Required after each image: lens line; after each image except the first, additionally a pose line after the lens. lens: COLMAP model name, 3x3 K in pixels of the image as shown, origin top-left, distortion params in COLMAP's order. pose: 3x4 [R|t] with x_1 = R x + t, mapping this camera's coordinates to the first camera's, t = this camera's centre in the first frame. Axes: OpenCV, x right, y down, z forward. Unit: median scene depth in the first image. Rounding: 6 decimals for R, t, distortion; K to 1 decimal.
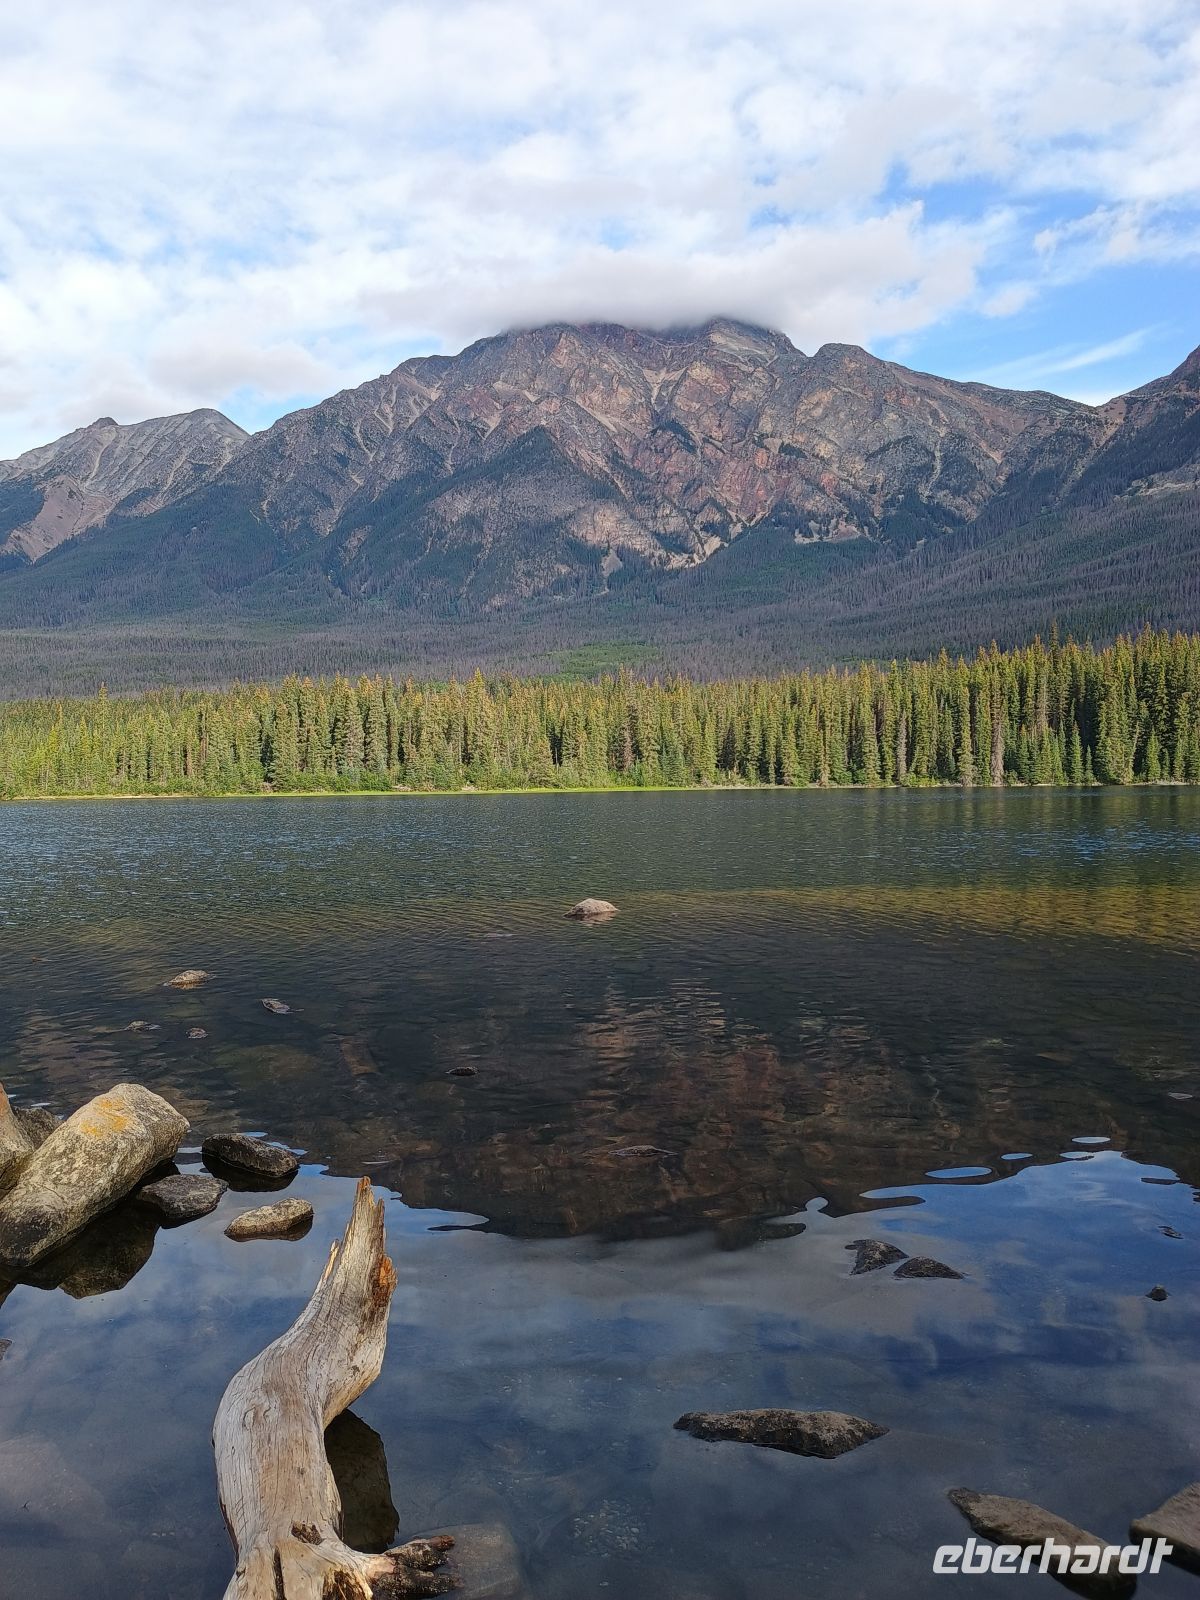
lens RADIAL K [[1345.5, 0, 587.5], [0, 1345.5, 796.7], [0, 0, 1]] dist [0.013100, -0.008664]
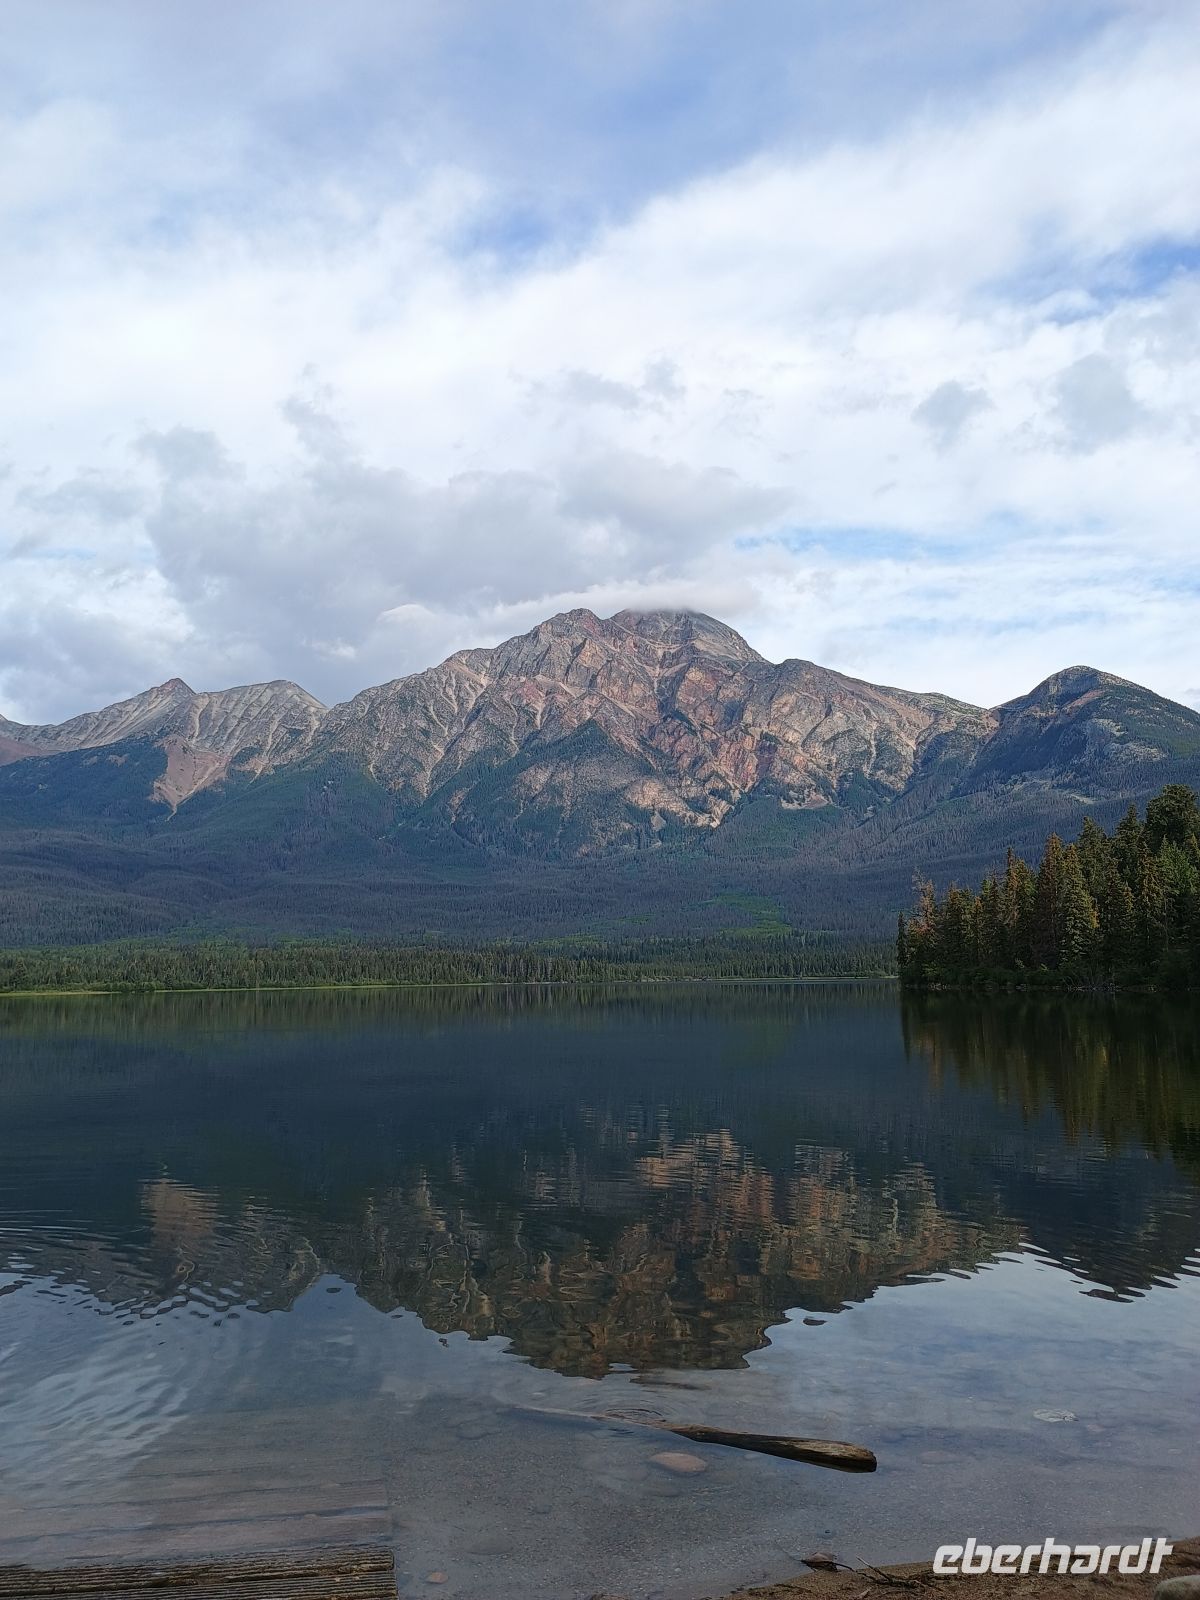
lens RADIAL K [[1345.5, 0, 610.7], [0, 1345.5, 797.9], [0, 0, 1]] dist [0.013100, -0.008664]
pose [[0.993850, 0.008546, 0.110404, -0.165134], [0.007961, 0.988923, -0.148217, 0.009873], [-0.110448, 0.148184, 0.982773, -0.341361]]
